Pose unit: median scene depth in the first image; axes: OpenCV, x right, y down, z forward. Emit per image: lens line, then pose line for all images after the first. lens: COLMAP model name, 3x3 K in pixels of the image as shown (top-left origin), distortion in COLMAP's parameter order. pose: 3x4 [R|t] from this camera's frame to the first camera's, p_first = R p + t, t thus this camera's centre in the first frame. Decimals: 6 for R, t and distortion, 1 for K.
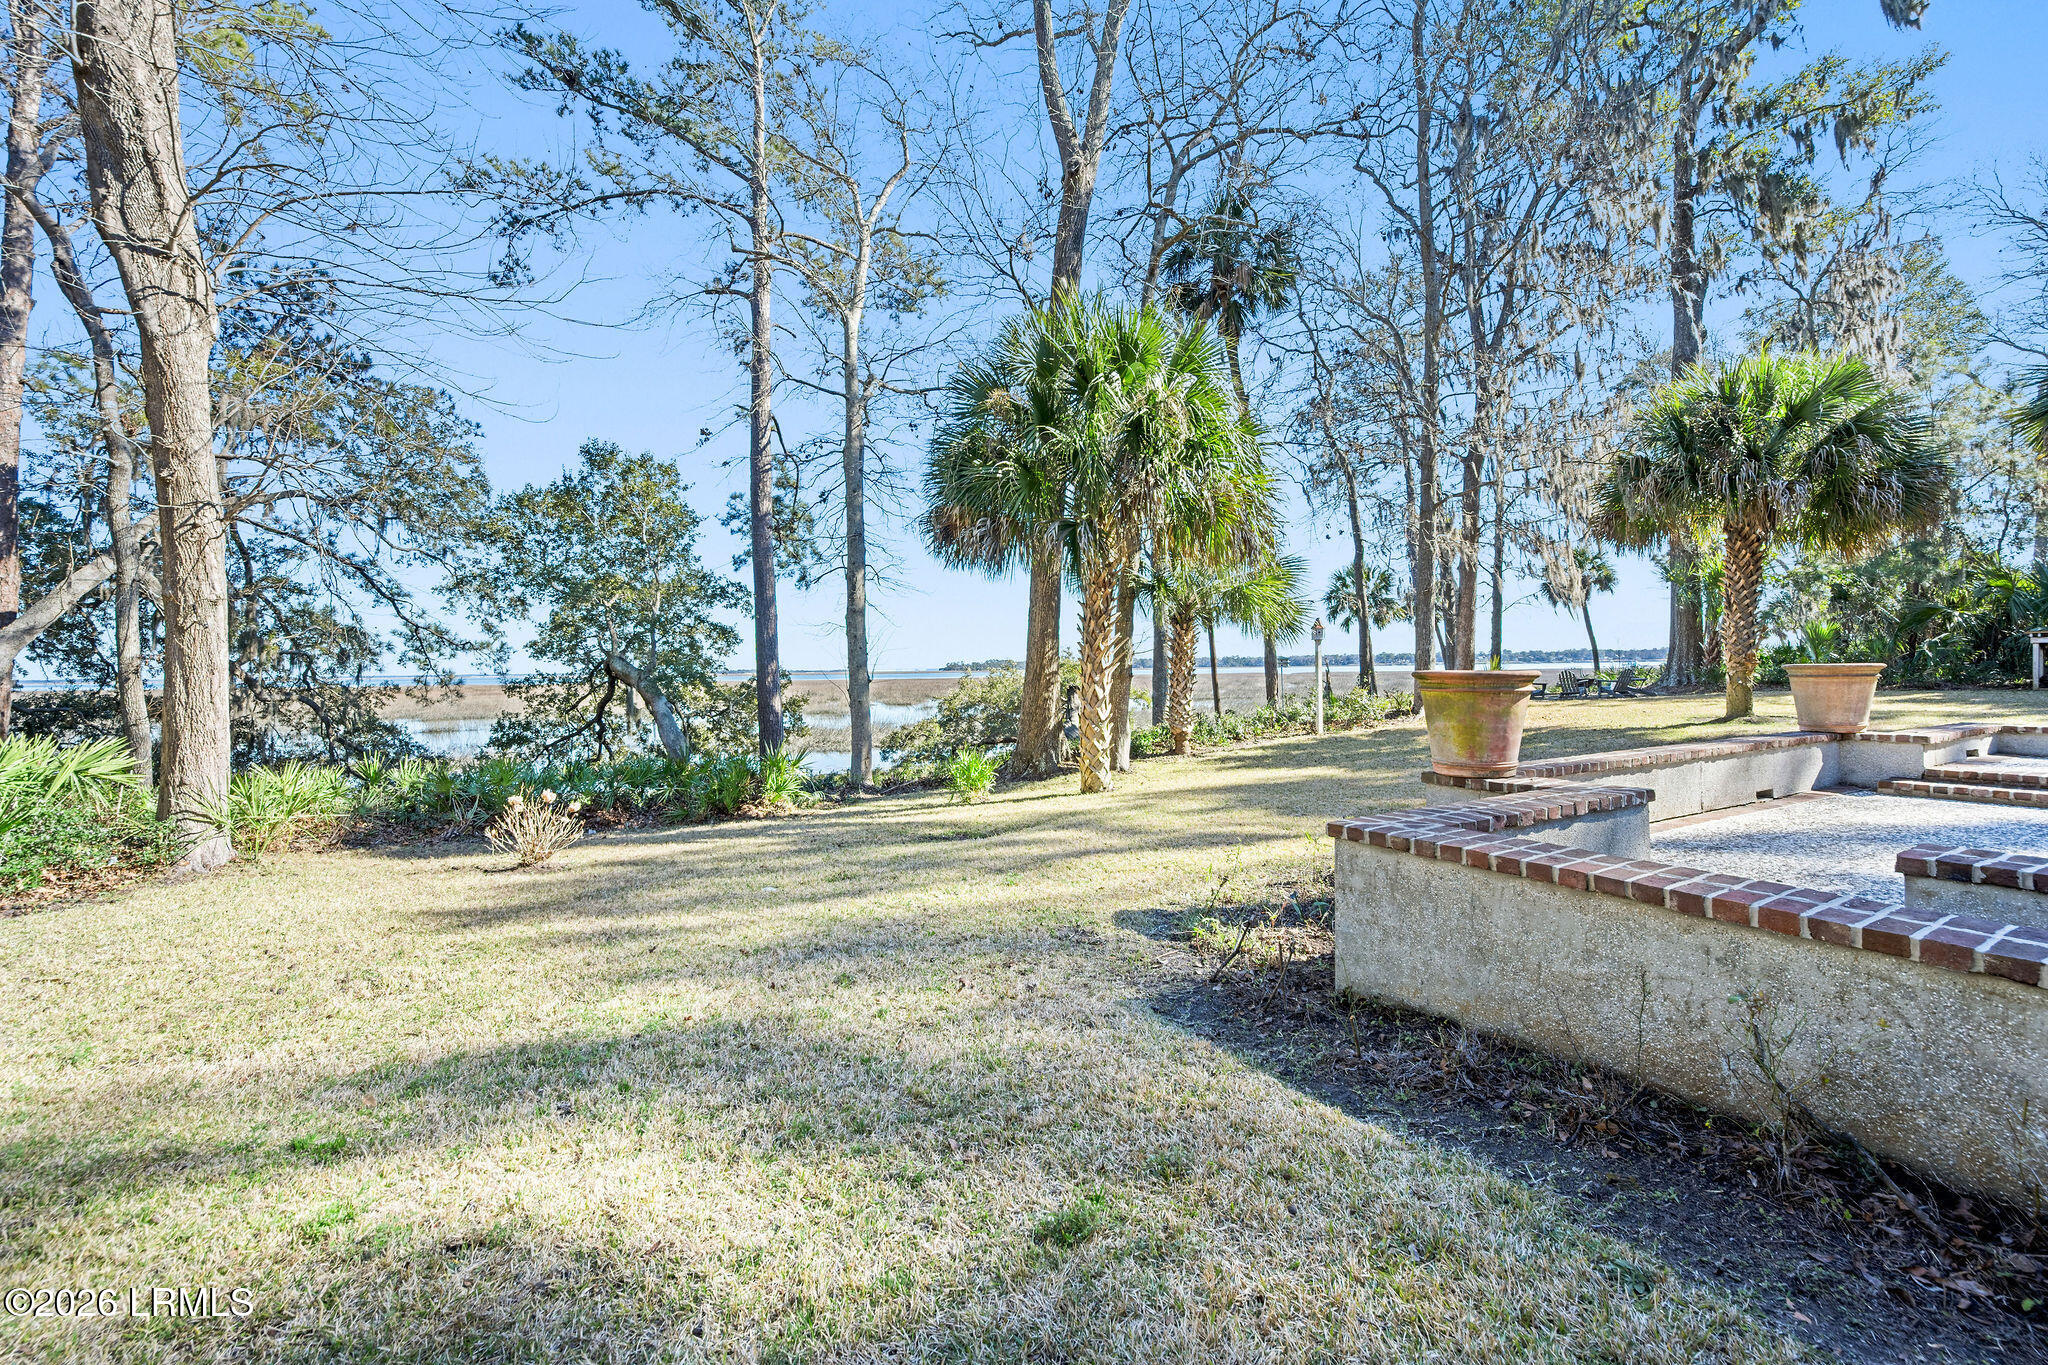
lens RADIAL K [[813.7, 0, 1024.0], [0, 813.7, 682.5], [0, 0, 1]] dist [0.000030, 0.000027]
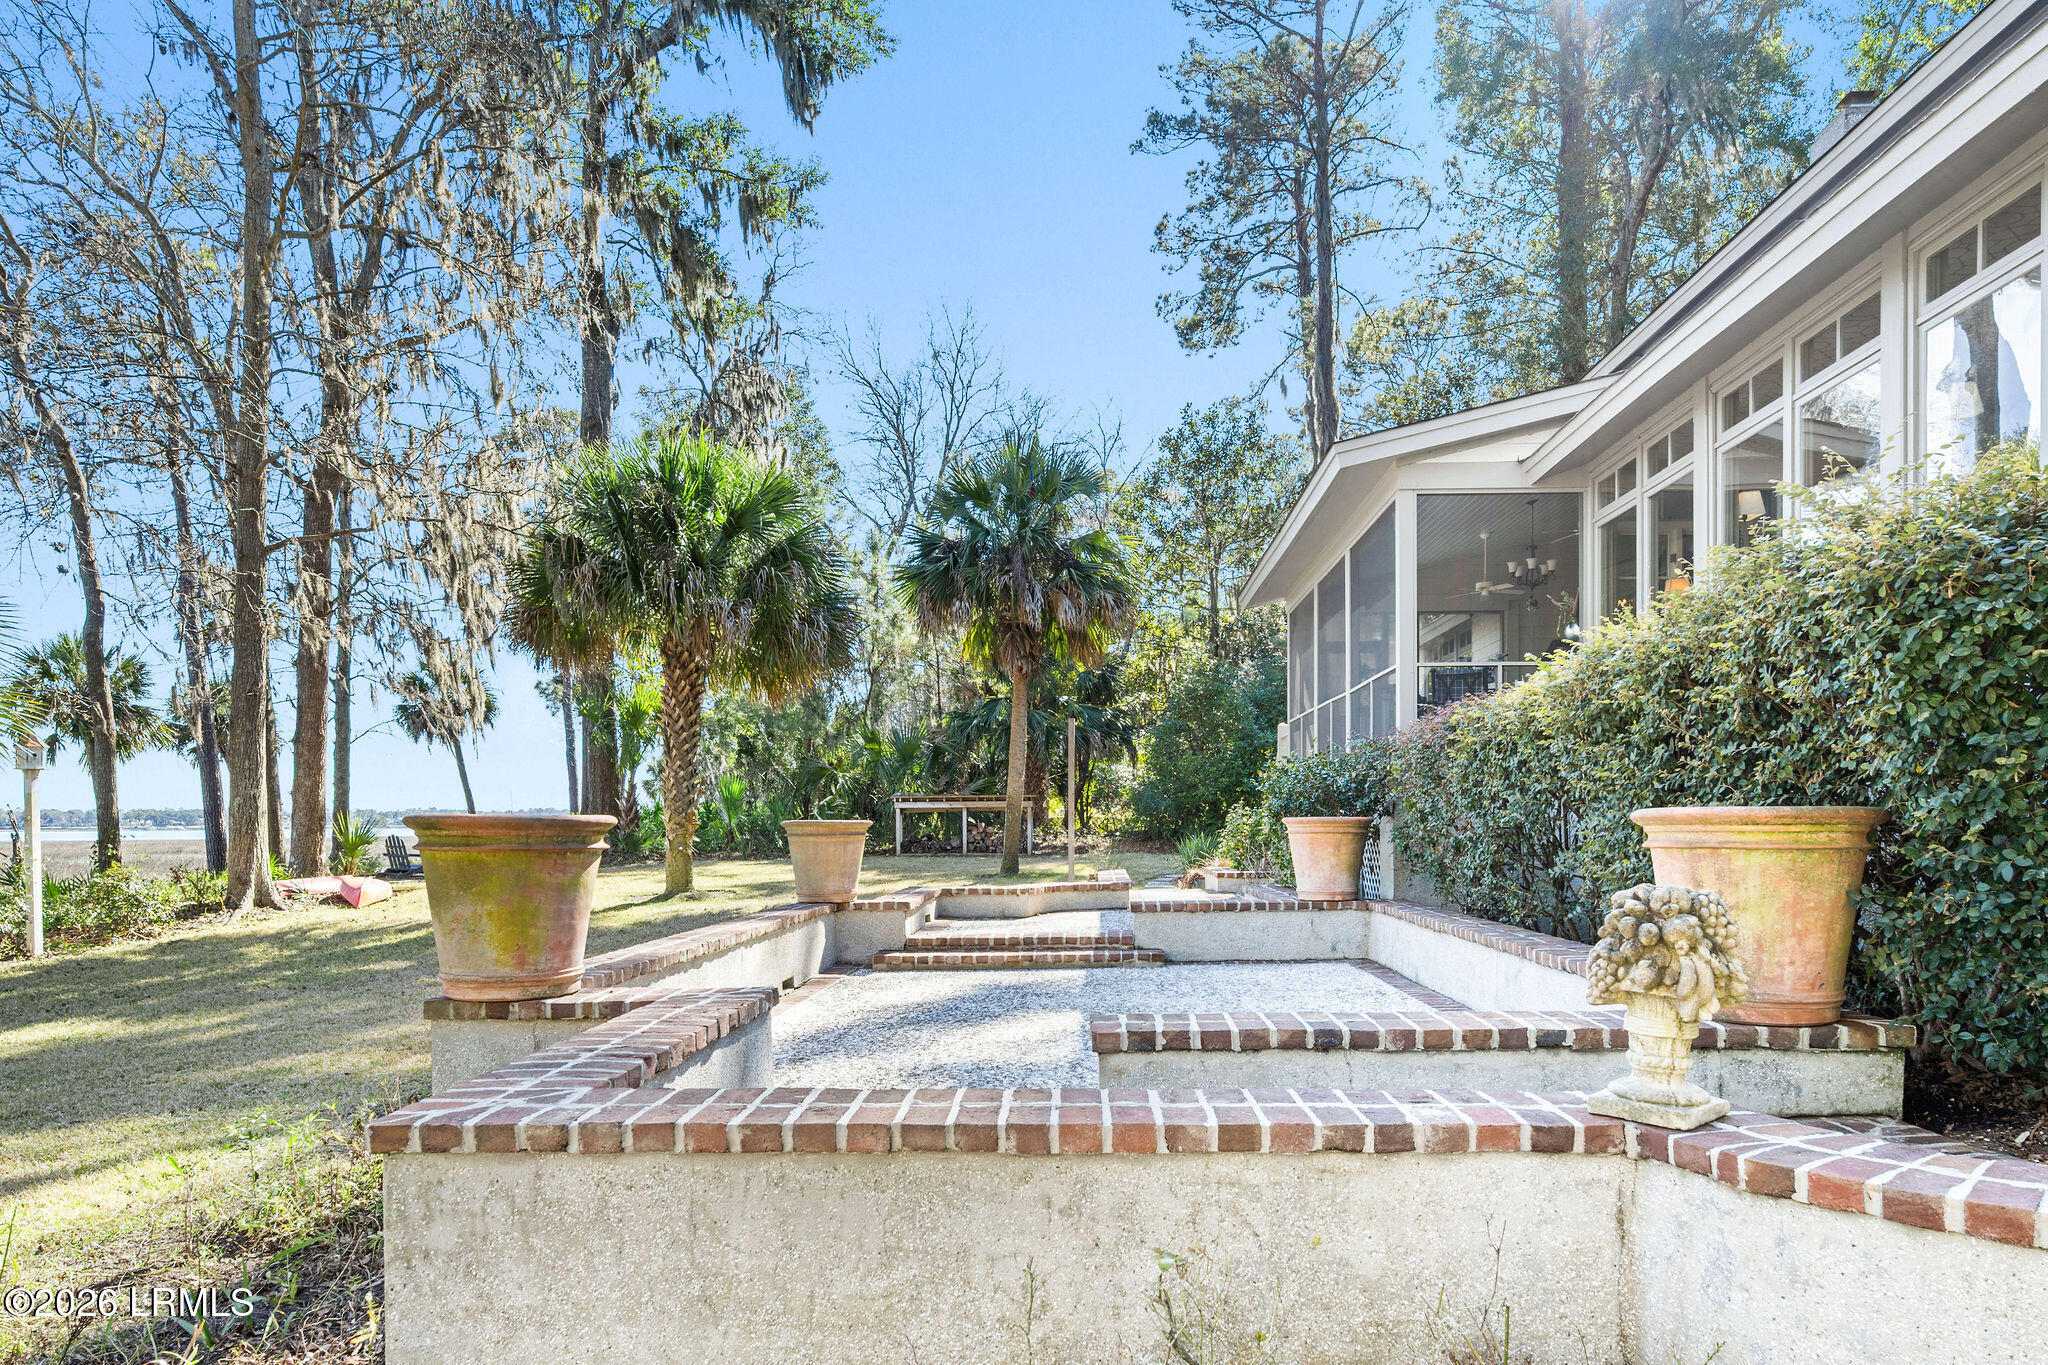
lens RADIAL K [[1273.4, 0, 1025.0], [0, 1273.4, 845.0], [0, 0, 1]] dist [-0.002058, -0.000048]
pose [[0.495744, -0.000546, 0.868469, -0.023361], [0.010821, 0.999926, -0.005549, 0.006703], [-0.868402, 0.012148, 0.495713, 0.100993]]
